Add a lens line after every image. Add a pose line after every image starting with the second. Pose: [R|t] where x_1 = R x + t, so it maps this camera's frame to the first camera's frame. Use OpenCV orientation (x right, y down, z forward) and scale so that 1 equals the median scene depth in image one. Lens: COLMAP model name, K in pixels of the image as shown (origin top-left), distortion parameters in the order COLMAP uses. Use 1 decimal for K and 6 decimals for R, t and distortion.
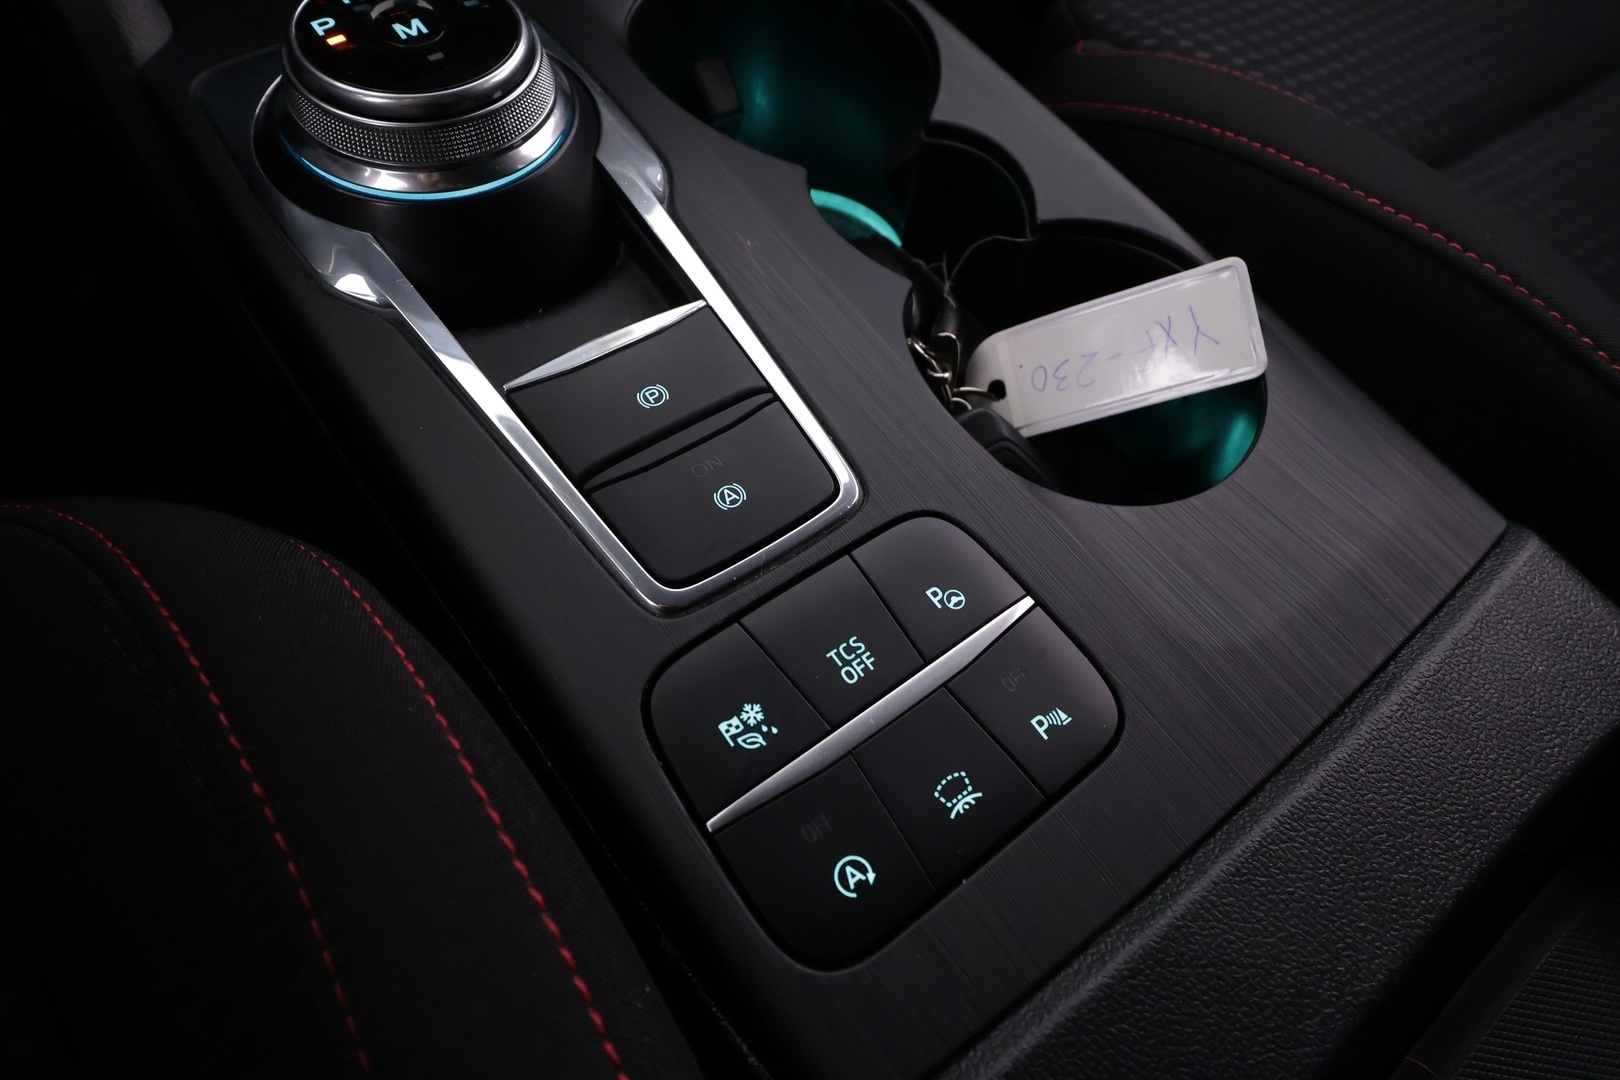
lens RADIAL K [[926.1, 0, 810.0], [0, 926.1, 540.0], [0, 0, 1]] dist [0.023742, 0.001289]
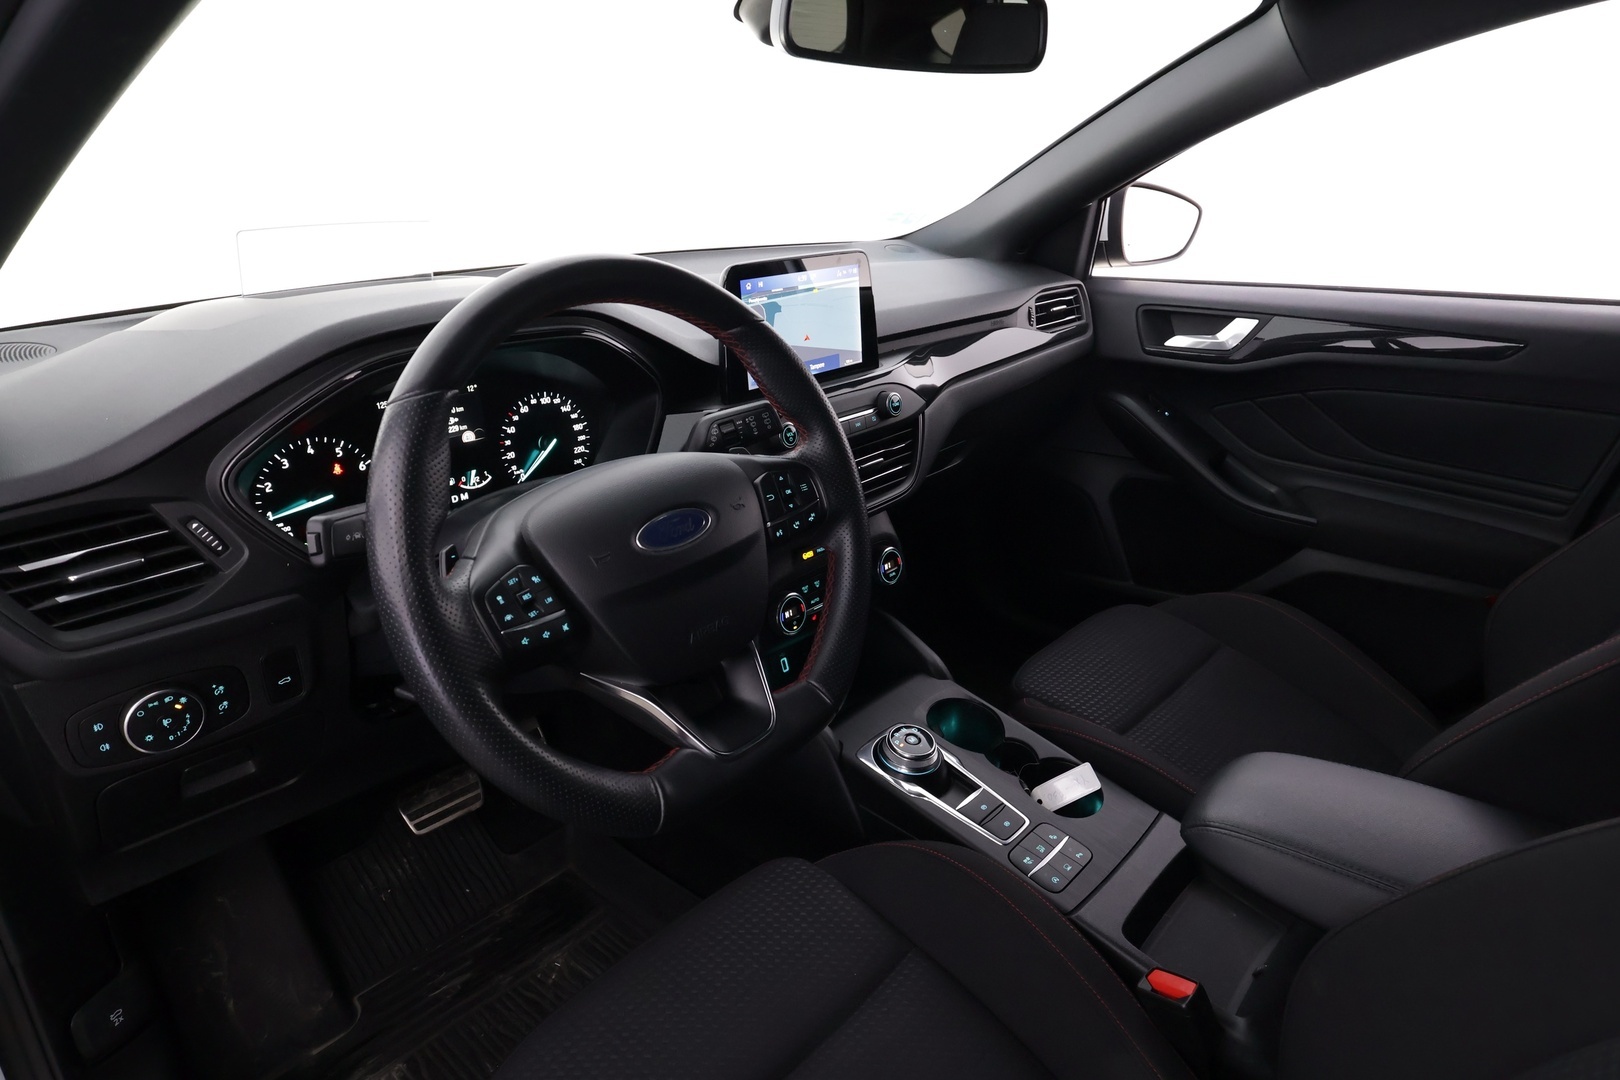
lens RADIAL K [[1054.6, 0, 810.0], [0, 1054.6, 540.0], [0, 0, 1]] dist [0.003628, 0.002625]
pose [[0.981054, -0.093902, 0.169457, -1.530032], [0.162906, 0.873252, -0.459230, 0.830264], [-0.104856, 0.478135, 0.872005, -3.606782]]
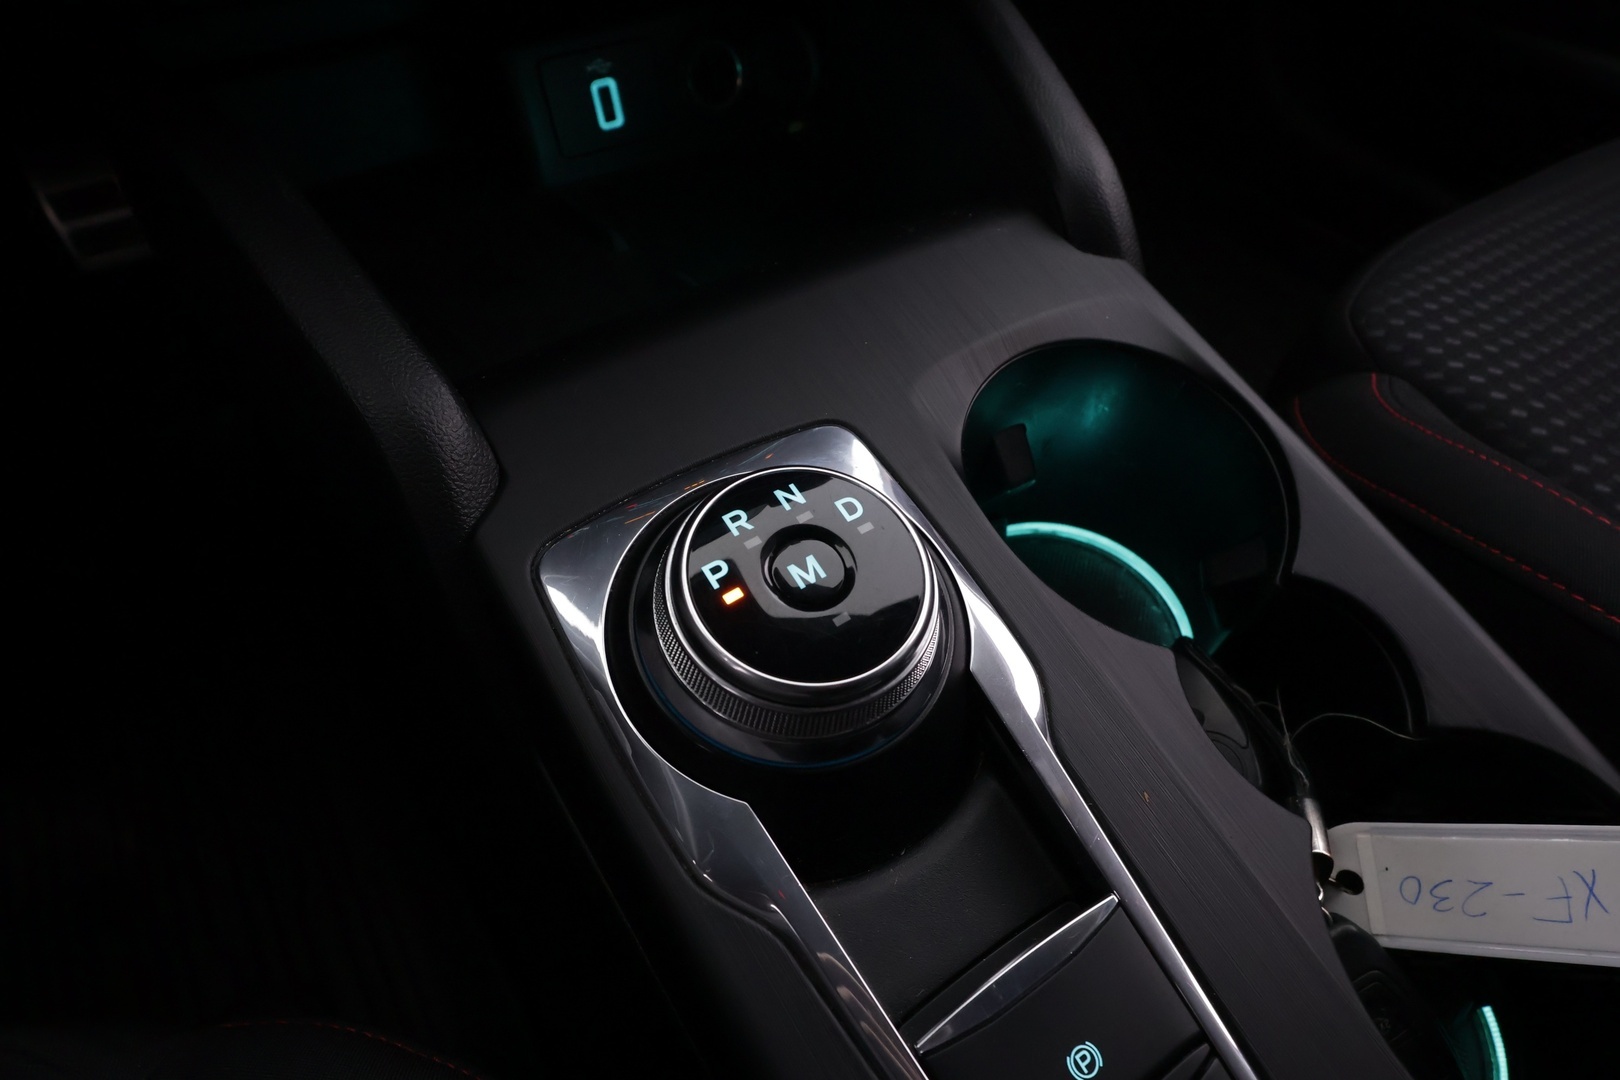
lens RADIAL K [[949.8, 0, 810.0], [0, 949.8, 540.0], [0, 0, 1]] dist [0.007829, 0.001489]
pose [[0.997468, 0.070150, -0.011653, -0.361979], [-0.070206, 0.997522, -0.004496, -0.498225], [0.011309, 0.005303, 0.999922, 0.092081]]
